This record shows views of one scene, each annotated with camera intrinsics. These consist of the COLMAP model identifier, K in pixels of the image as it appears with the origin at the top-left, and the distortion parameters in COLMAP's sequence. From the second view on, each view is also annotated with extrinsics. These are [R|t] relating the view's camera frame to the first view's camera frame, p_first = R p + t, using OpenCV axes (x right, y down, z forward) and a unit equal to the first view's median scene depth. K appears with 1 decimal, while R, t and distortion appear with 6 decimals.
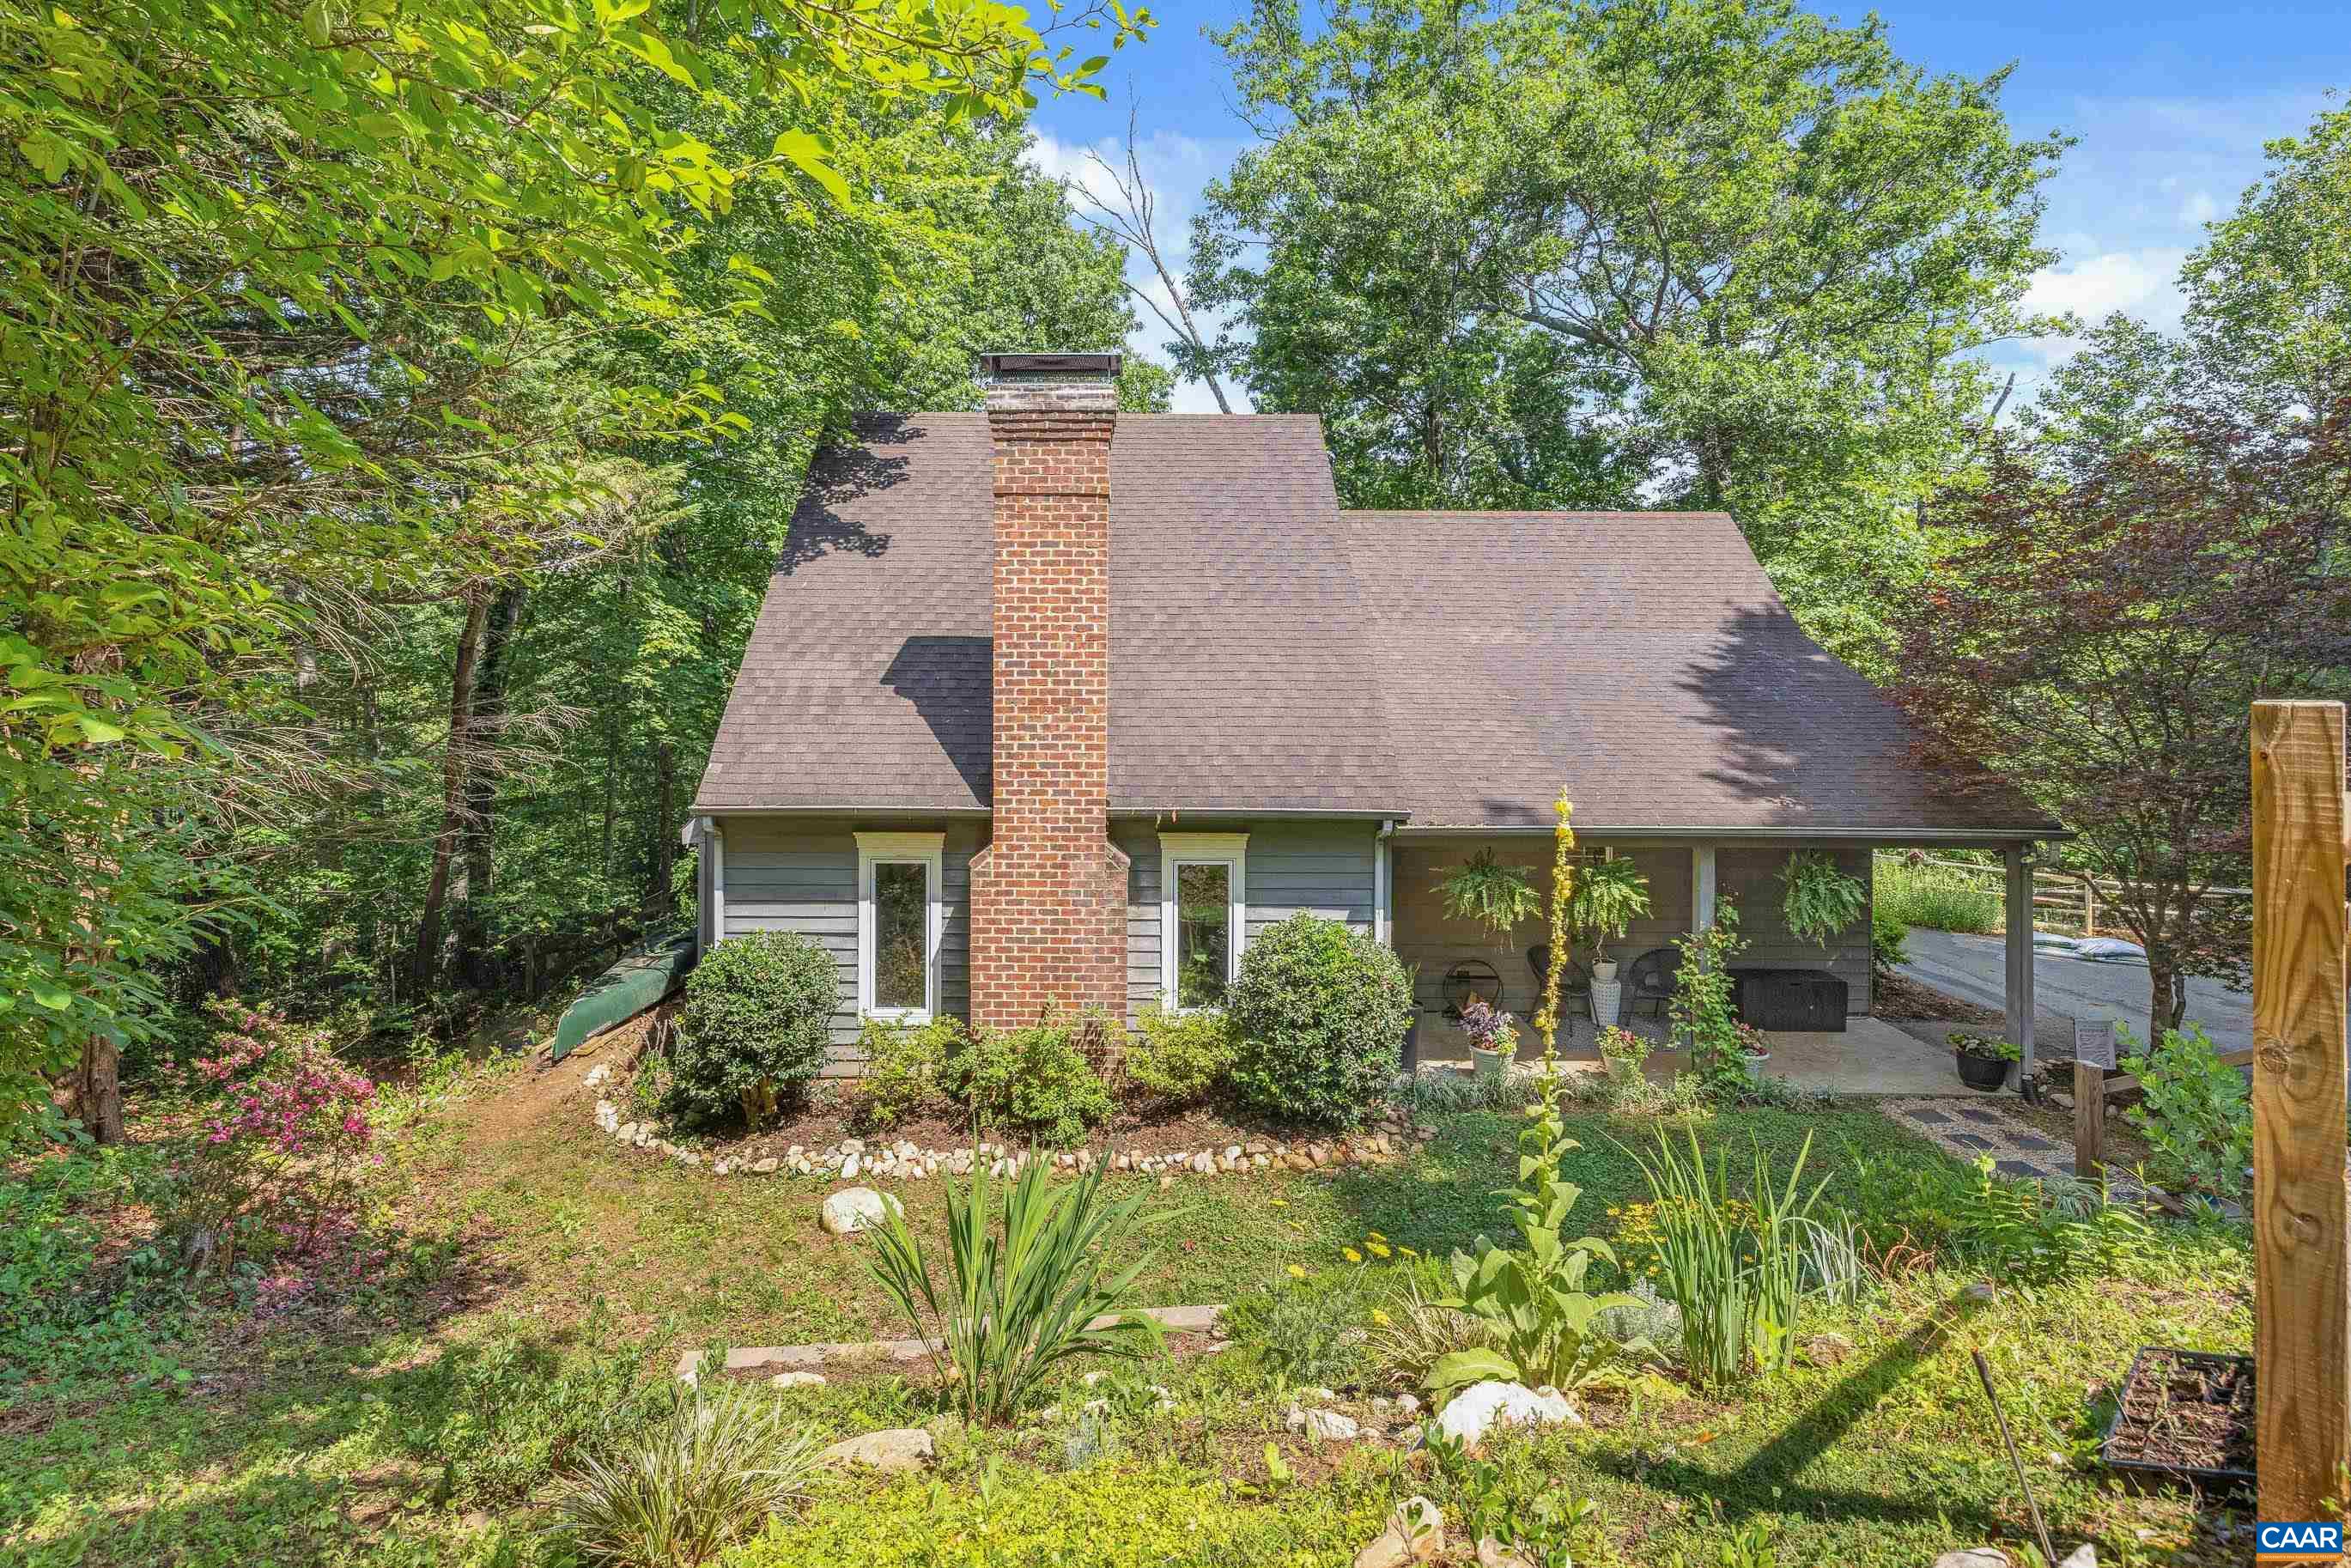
lens RADIAL K [[1028.8, 0, 1237.7], [0, 1028.8, 651.7], [0, 0, 1]] dist [0.001283, 0.000707]
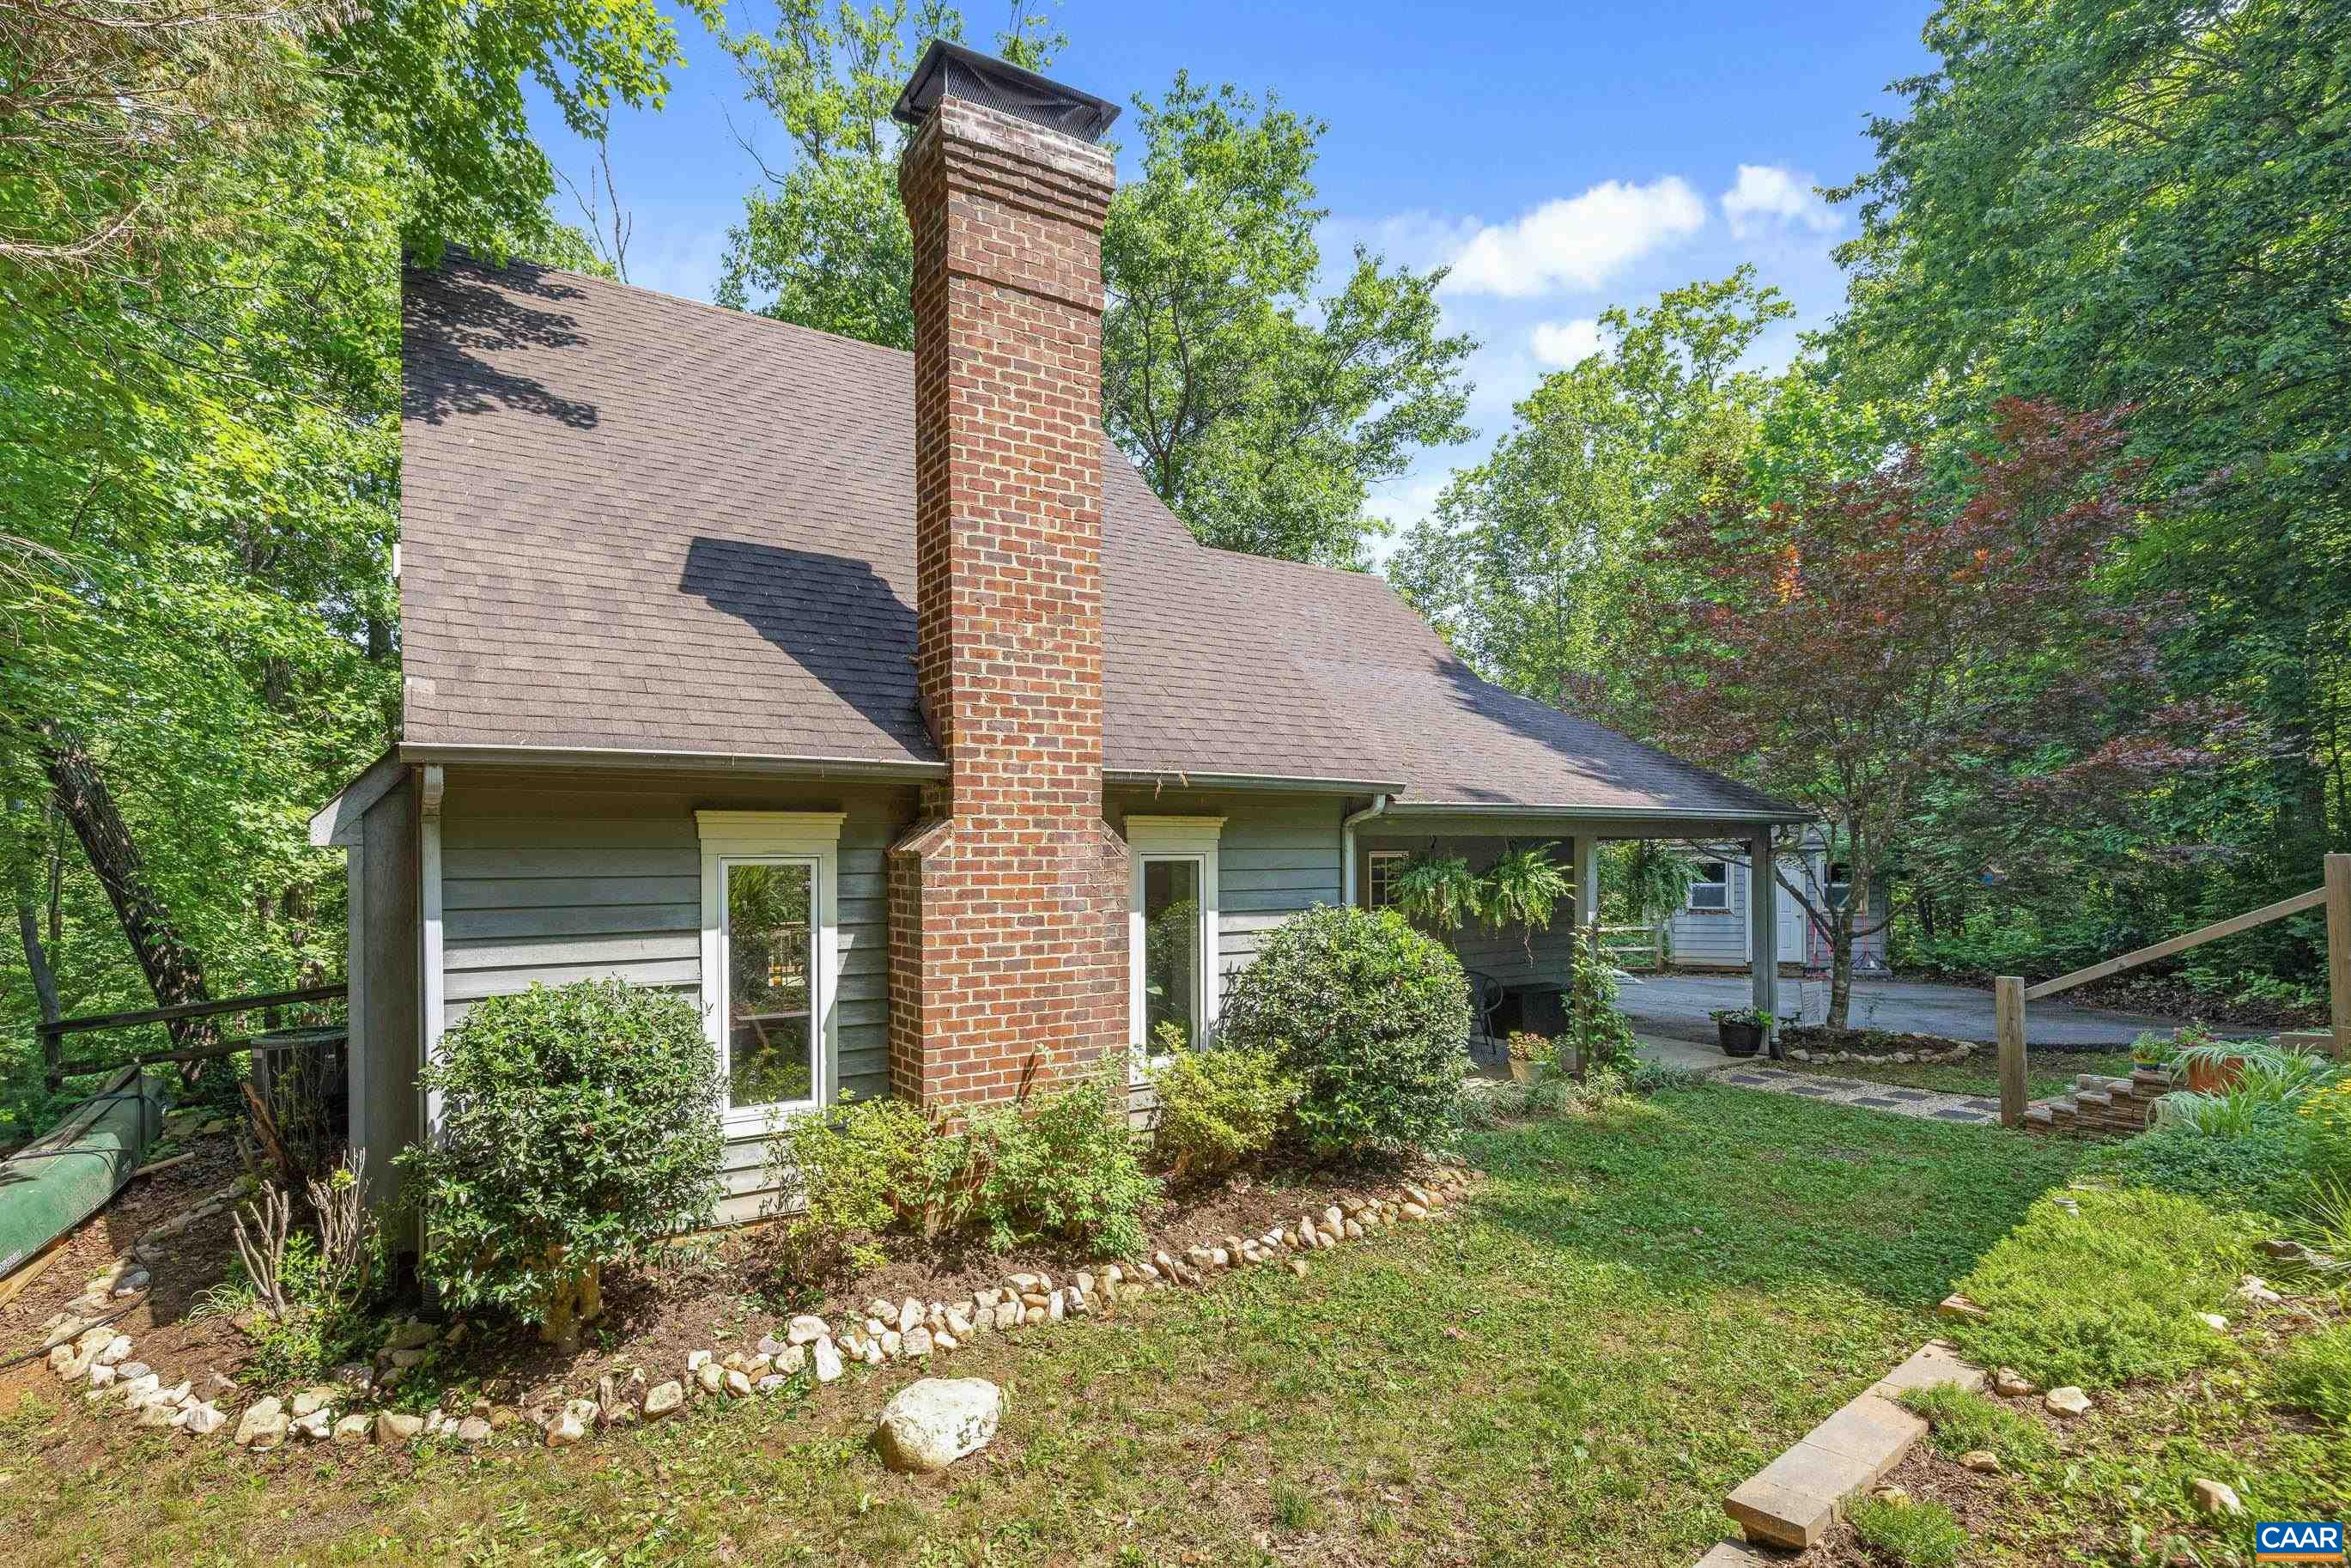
lens RADIAL K [[1028.8, 0, 1171.8], [0, 1028.8, 782.8], [0, 0, 1]] dist [0.001283, 0.000707]
pose [[0.902133, -0.011147, 0.431314, -0.388129], [0.011496, 0.999932, 0.001798, 0.164003], [-0.431305, 0.003336, 0.902200, 0.361304]]
